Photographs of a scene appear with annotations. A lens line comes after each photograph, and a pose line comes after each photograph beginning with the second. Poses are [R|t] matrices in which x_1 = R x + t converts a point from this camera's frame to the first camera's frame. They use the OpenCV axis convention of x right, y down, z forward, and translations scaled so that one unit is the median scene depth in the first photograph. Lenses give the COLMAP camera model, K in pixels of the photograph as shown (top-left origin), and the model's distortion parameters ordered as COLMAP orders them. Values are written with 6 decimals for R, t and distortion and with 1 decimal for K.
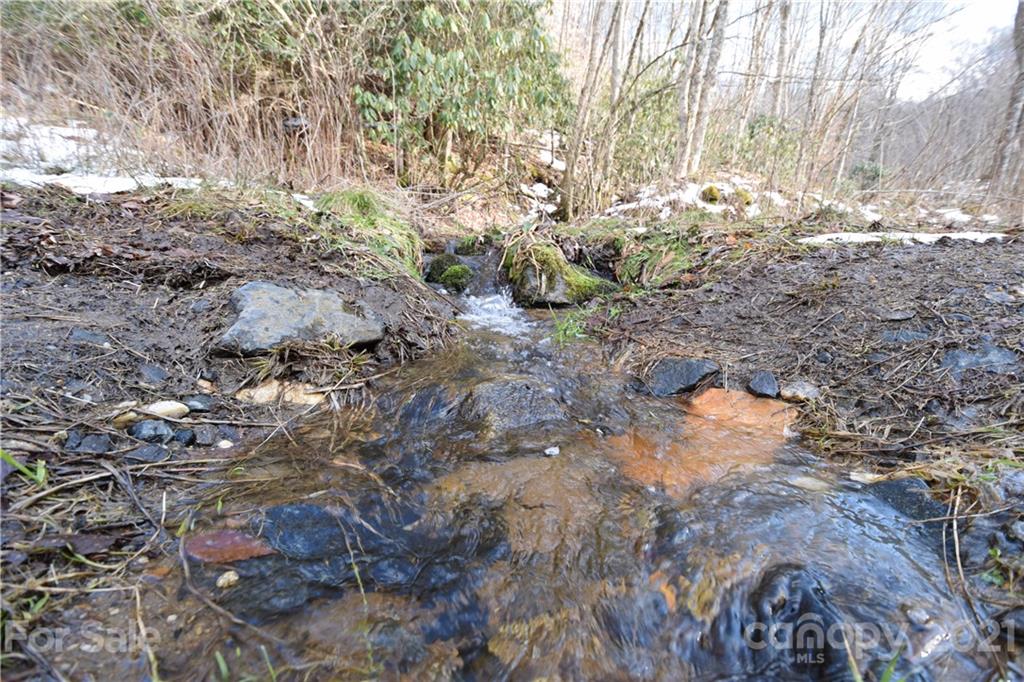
lens RADIAL K [[452.5, 0, 512.9], [0, 452.5, 355.0], [0, 0, 1]] dist [0.000845, -0.012735]
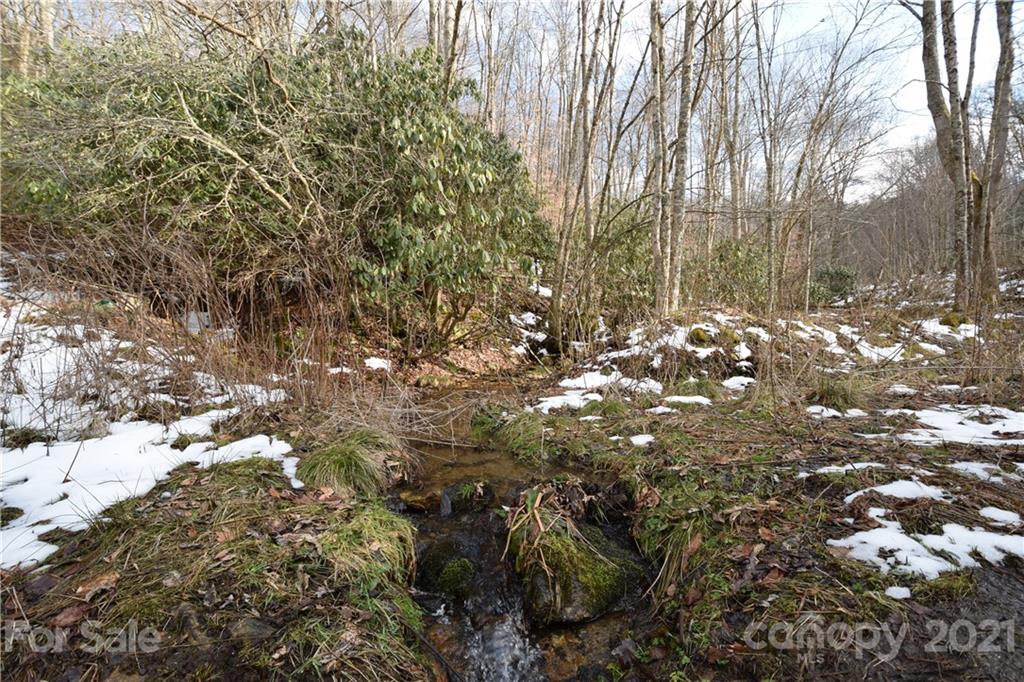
lens RADIAL K [[451.6, 0, 514.7], [0, 451.6, 340.3], [0, 0, 1]] dist [-0.001846, -0.000205]
pose [[0.997714, -0.062825, 0.024884, -0.001309], [0.067008, 0.967370, -0.244346, -0.113738], [-0.008721, 0.245455, 0.969369, 0.014556]]
